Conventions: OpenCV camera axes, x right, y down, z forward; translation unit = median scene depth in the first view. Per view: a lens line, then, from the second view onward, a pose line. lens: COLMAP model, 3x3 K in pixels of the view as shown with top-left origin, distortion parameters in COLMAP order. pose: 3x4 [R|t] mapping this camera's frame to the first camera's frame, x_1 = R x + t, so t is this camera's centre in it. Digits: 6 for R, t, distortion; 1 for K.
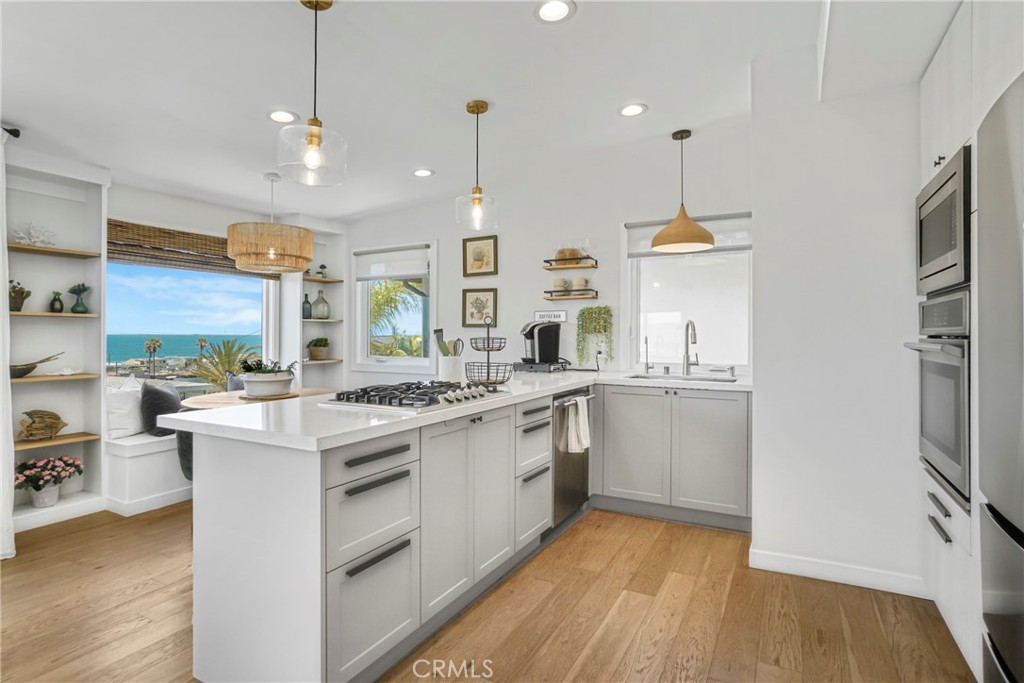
lens RADIAL K [[514.2, 0, 509.4], [0, 514.2, 335.2], [0, 0, 1]] dist [-0.003096, 0.001074]
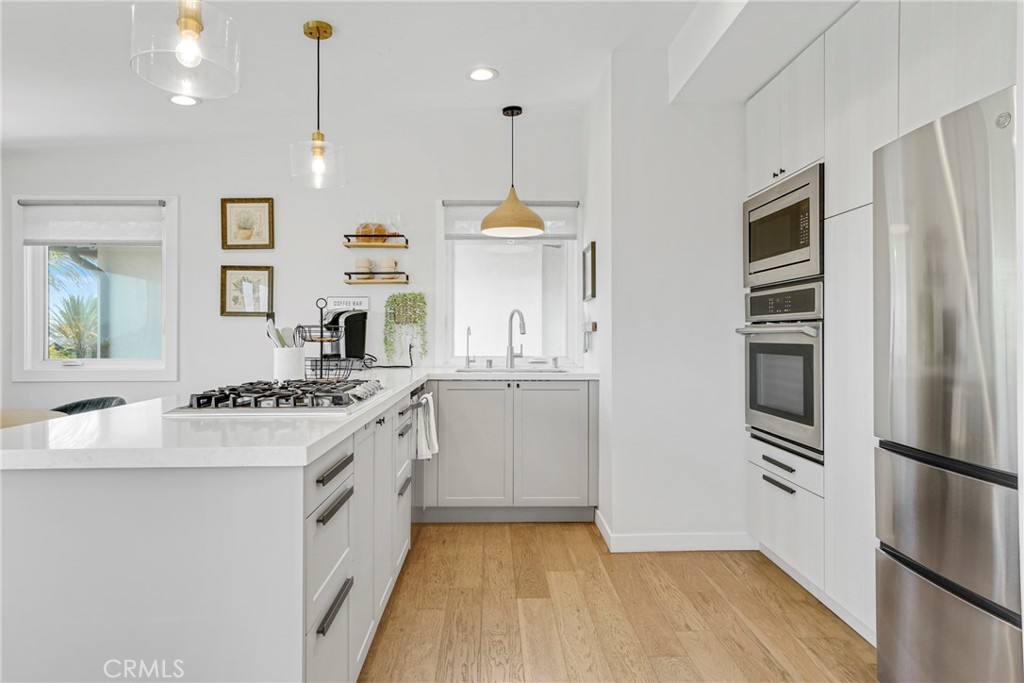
lens RADIAL K [[597.5, 0, 496.2], [0, 597.5, 334.7], [0, 0, 1]] dist [-0.001859, 0.000192]
pose [[0.878773, -0.001242, 0.477238, -0.210661], [0.001429, 0.999999, -0.000029, 0.017364], [-0.477237, 0.000707, 0.878774, 0.055589]]
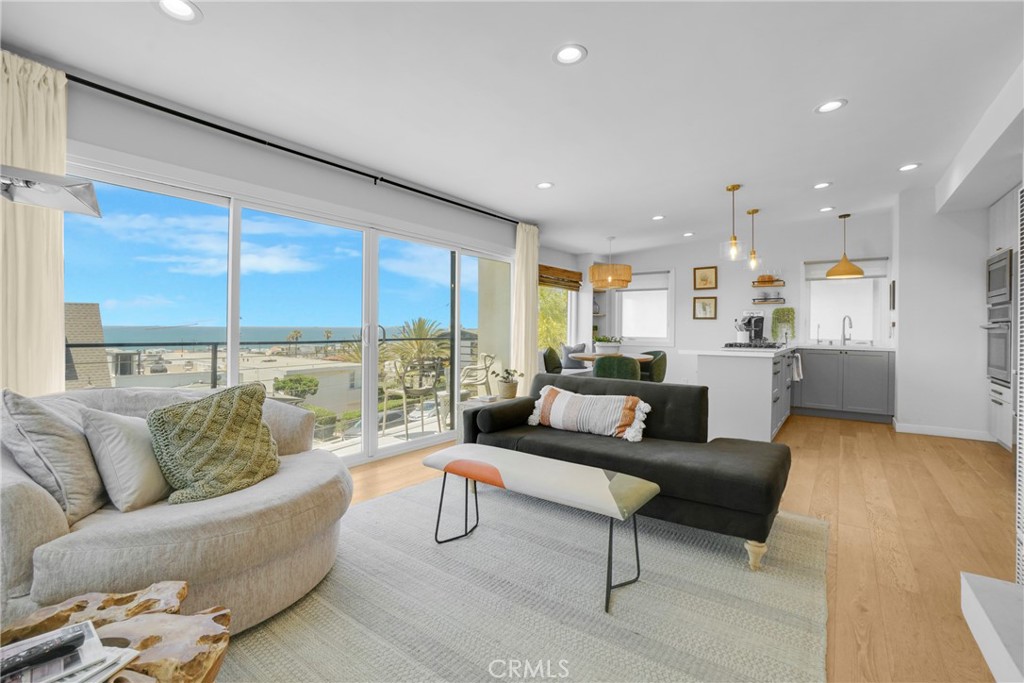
lens RADIAL K [[420.8, 0, 564.4], [0, 420.8, 329.5], [0, 0, 1]] dist [0.000433, 0.000436]
pose [[0.995984, 0.009634, -0.089012, -0.540598], [-0.009518, 0.999953, 0.001737, 0.028724], [0.089025, -0.000883, 0.996029, -0.613780]]
